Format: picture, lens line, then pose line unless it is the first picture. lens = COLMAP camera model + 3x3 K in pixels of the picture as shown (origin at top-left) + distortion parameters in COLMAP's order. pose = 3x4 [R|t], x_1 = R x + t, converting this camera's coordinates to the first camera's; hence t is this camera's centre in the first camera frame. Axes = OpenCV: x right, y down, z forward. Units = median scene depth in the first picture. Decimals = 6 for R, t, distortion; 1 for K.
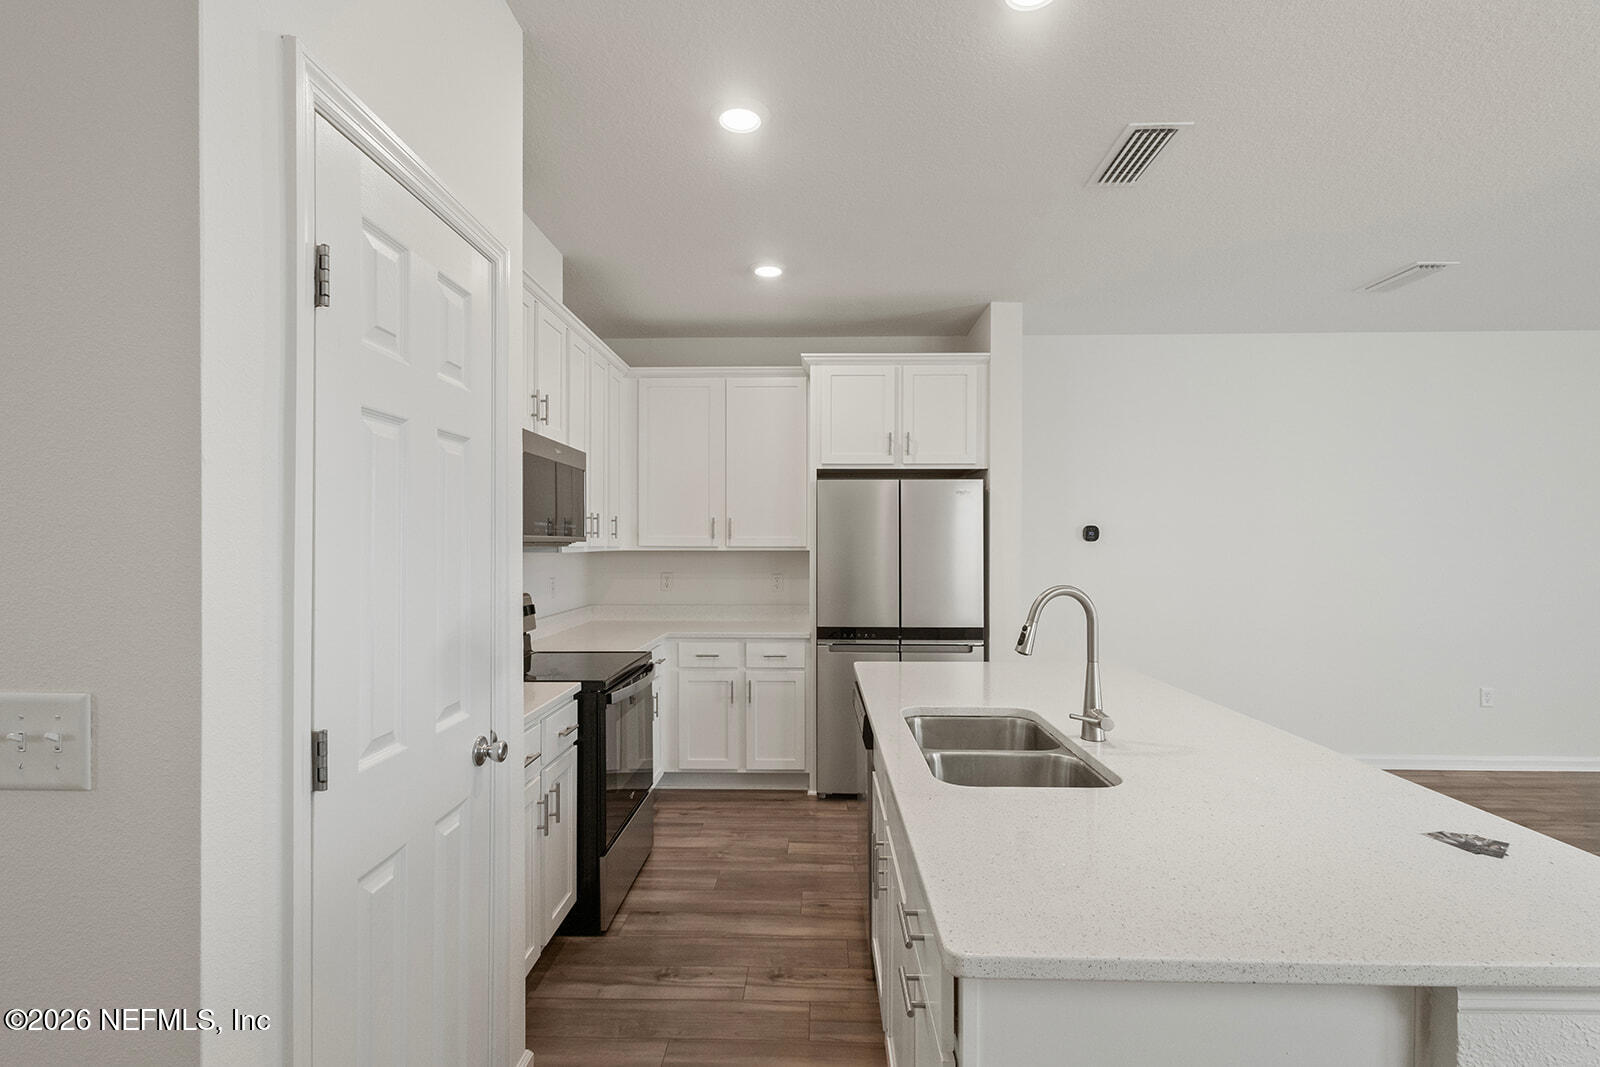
lens RADIAL K [[734.5, 0, 801.8], [0, 734.5, 539.6], [0, 0, 1]] dist [0.003643, 0.000046]
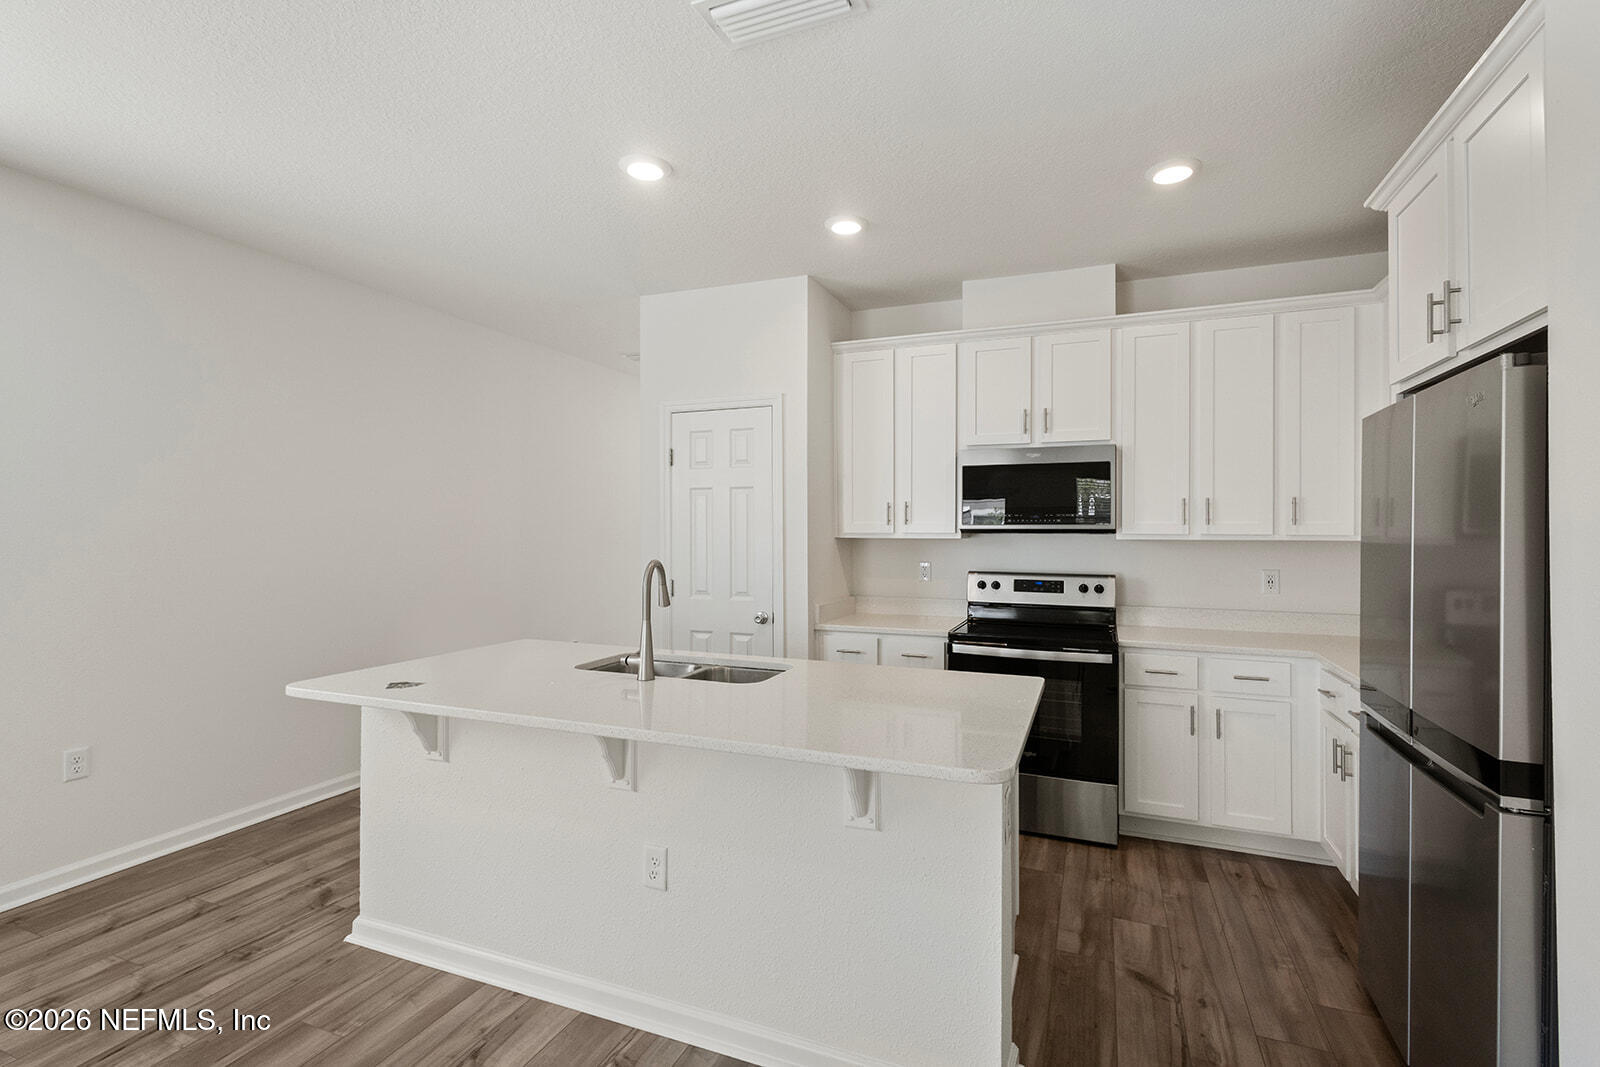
lens RADIAL K [[737.7, 0, 800.0], [0, 737.7, 533.5], [0, 0, 1]] dist [0.002094, 0.000472]
pose [[-0.345953, 0.001804, -0.938250, 0.702868], [0.001001, 0.999998, 0.001553, 0.007086], [0.938251, -0.000402, -0.345954, 0.792961]]
